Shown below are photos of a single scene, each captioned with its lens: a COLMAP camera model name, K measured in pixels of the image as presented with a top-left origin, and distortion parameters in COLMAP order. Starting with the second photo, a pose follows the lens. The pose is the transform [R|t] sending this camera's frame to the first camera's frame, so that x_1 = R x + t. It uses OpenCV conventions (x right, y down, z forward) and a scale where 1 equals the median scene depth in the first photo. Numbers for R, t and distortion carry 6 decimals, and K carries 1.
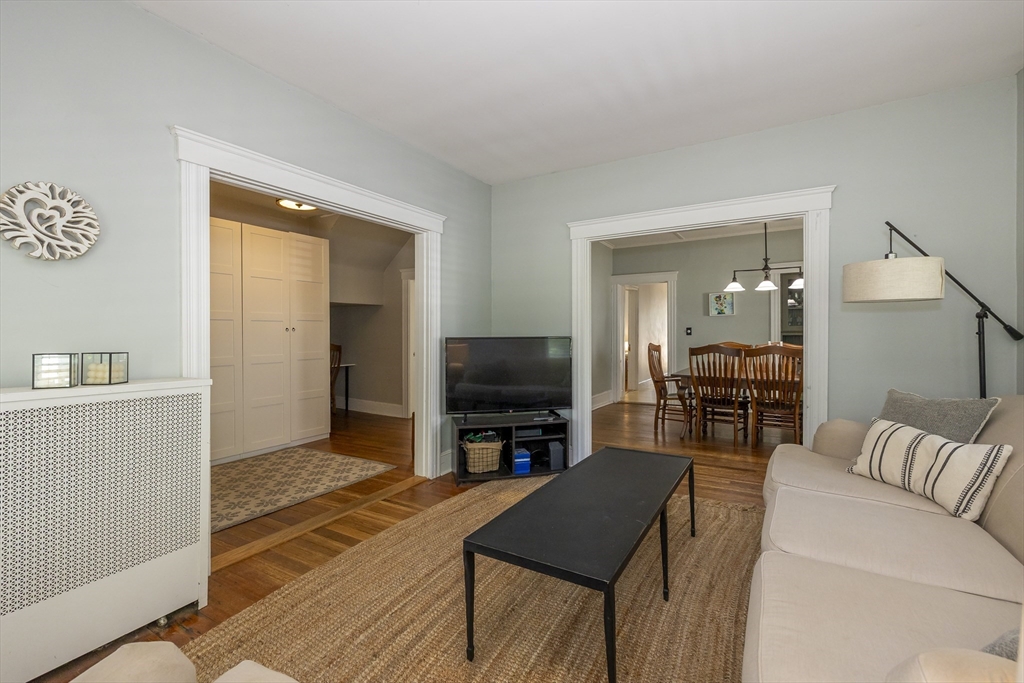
lens RADIAL K [[426.3, 0, 510.7], [0, 426.3, 335.3], [0, 0, 1]] dist [0.001023, 0.000473]
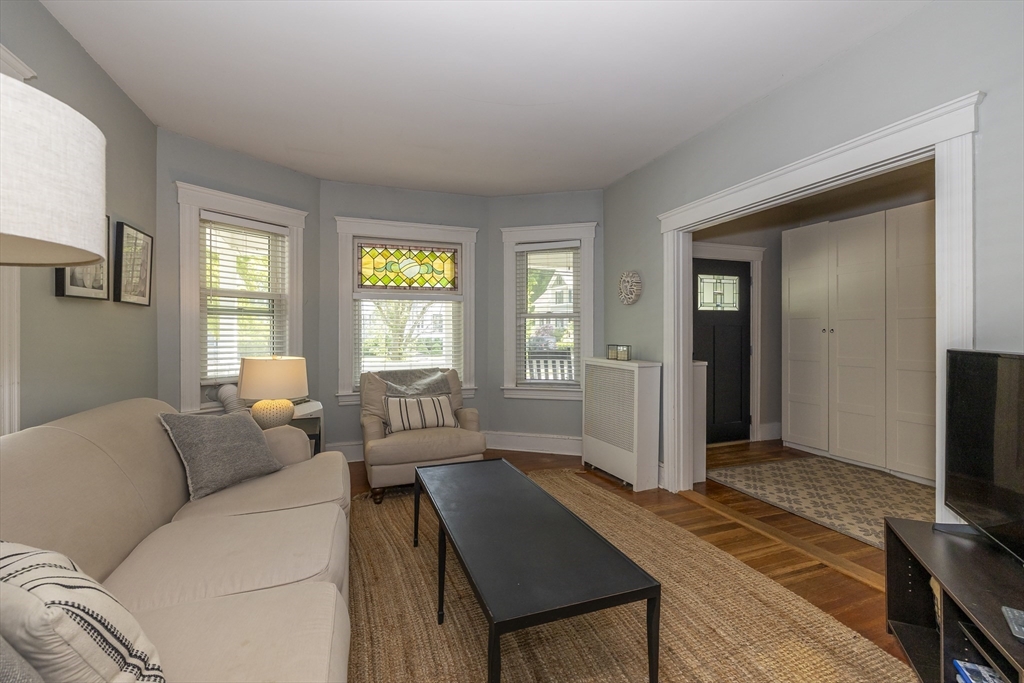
lens RADIAL K [[442.8, 0, 512.0], [0, 442.8, 341.5], [0, 0, 1]] dist [0.000061, 0.000068]
pose [[-0.616436, 0.017071, -0.787220, 0.687194], [0.002957, 0.999808, 0.019366, -0.015276], [0.787399, 0.009610, -0.616368, 1.147580]]
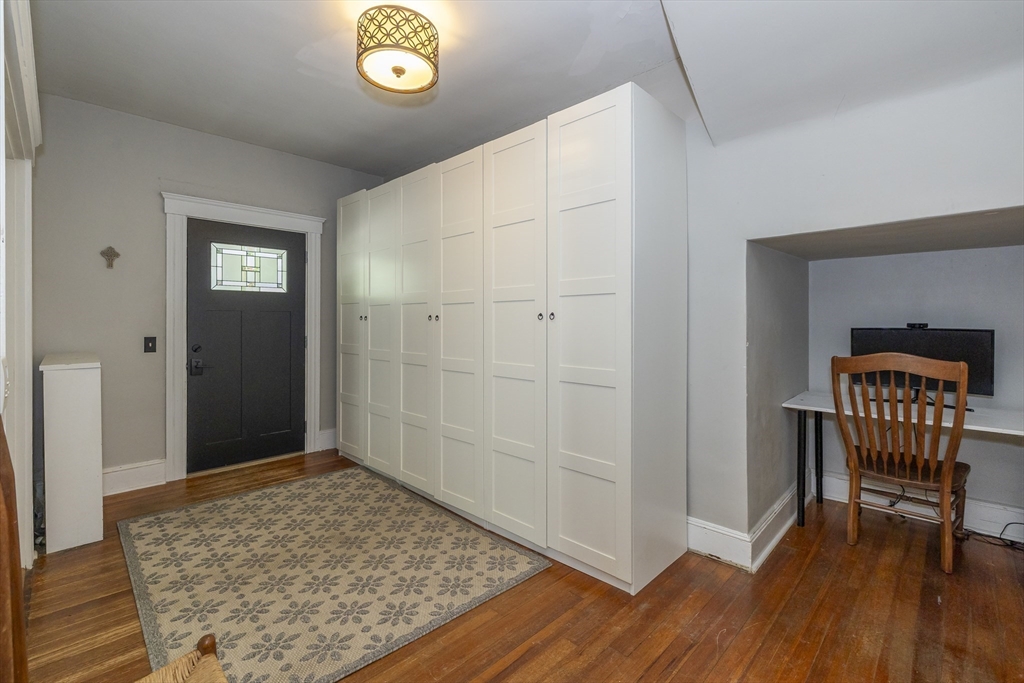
lens RADIAL K [[451.5, 0, 511.8], [0, 451.5, 321.8], [0, 0, 1]] dist [-0.000222, 0.000030]
pose [[-0.222774, 0.004036, -0.974862, -0.004562], [-0.002059, 0.999987, 0.004610, -0.015602], [0.974868, 0.003035, -0.222763, 1.795948]]
